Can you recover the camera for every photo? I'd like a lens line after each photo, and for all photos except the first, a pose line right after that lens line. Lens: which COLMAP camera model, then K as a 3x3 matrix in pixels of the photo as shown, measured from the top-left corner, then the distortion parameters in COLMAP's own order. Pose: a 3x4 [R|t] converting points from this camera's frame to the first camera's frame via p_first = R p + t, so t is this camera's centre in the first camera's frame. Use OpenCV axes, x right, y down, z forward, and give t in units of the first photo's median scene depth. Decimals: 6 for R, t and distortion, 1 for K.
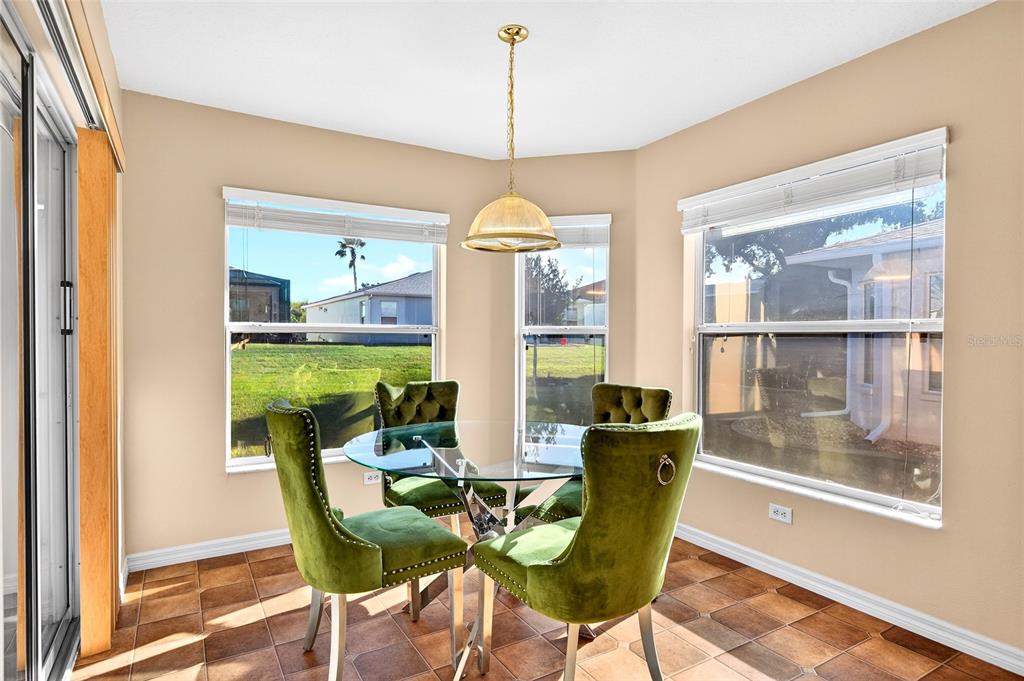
lens RADIAL K [[548.7, 0, 512.0], [0, 548.7, 340.5], [0, 0, 1]] dist [0.000407, -0.000061]
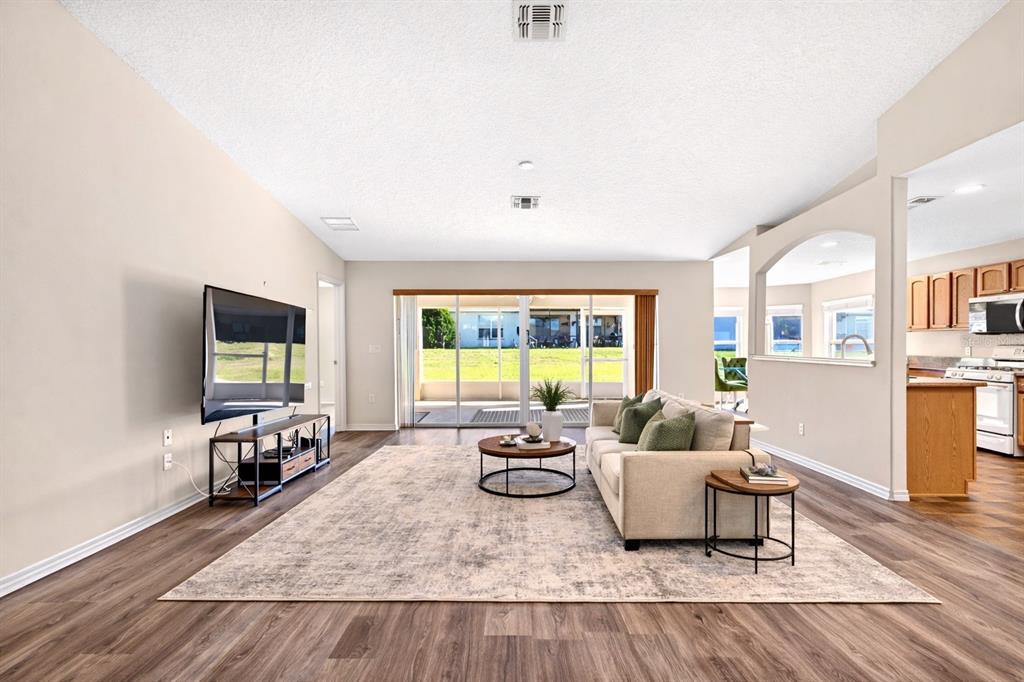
lens RADIAL K [[490.5, 0, 512.0], [0, 490.5, 341.0], [0, 0, 1]] dist [0.001997, 0.000417]
pose [[0.843814, 0.001267, -0.536634, 0.298081], [-0.007849, 0.999919, -0.009980, 0.014247], [0.536578, 0.012634, 0.843756, -2.297417]]
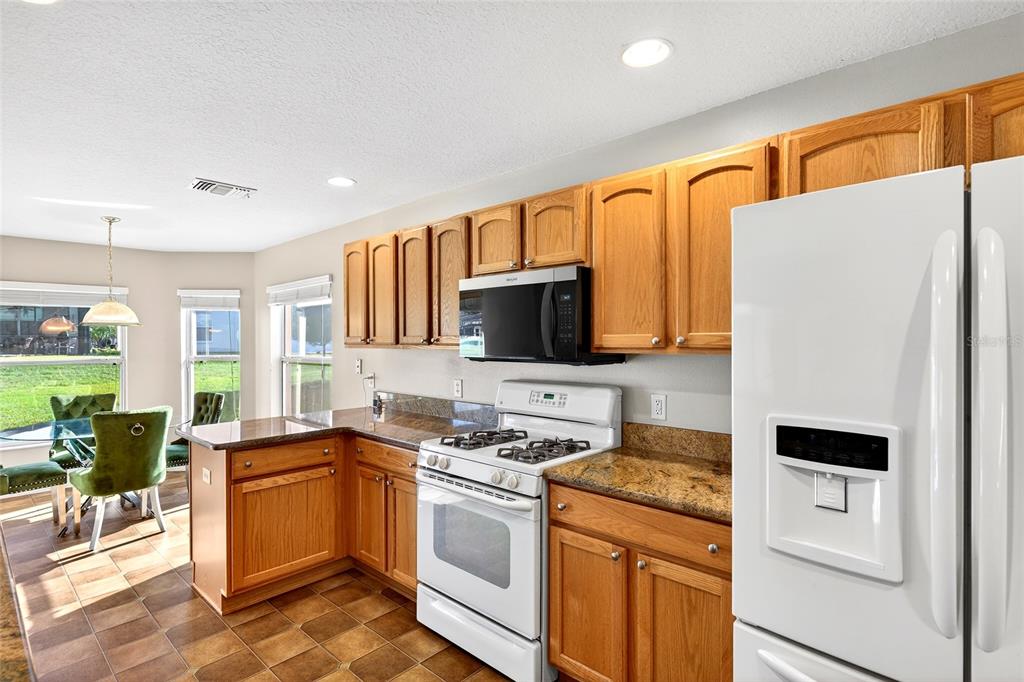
lens RADIAL K [[515.2, 0, 512.0], [0, 515.2, 341.0], [0, 0, 1]] dist [-0.000478, -0.000103]
pose [[0.962916, -0.004926, 0.269755, 0.590621], [0.006597, 0.999964, -0.005287, -0.065519], [-0.269719, 0.006870, 0.962915, -0.780811]]
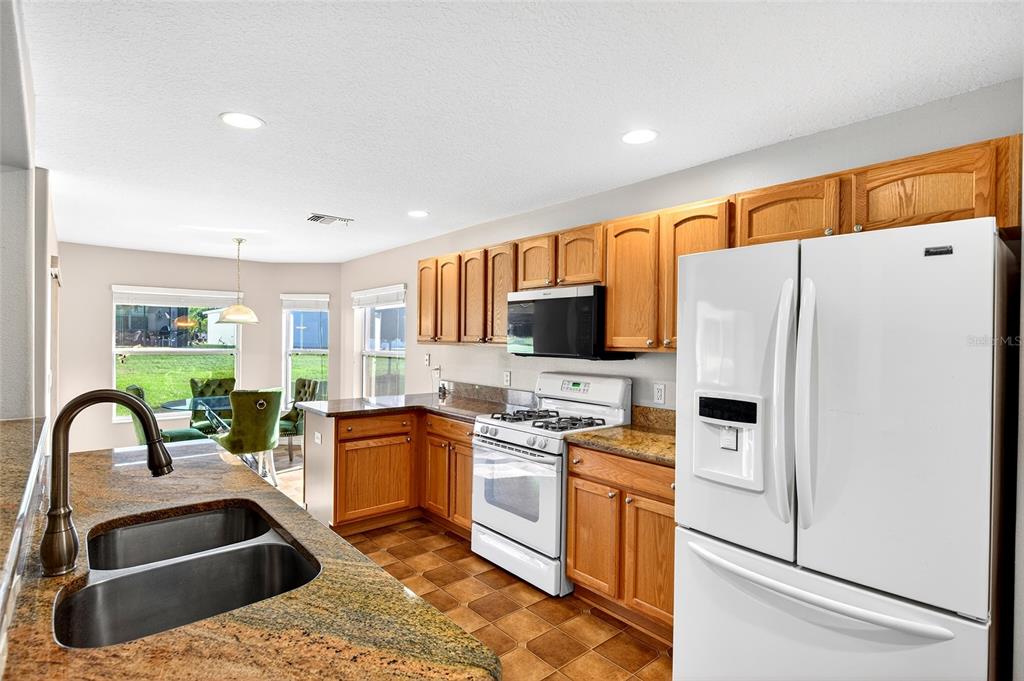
lens RADIAL K [[515.2, 0, 512.0], [0, 515.2, 340.5], [0, 0, 1]] dist [-0.000478, -0.000103]
pose [[0.986859, 0.011084, 0.161201, 0.570606], [-0.010262, 0.999930, -0.005929, -0.063554], [-0.161255, 0.004197, 0.986904, -1.011859]]
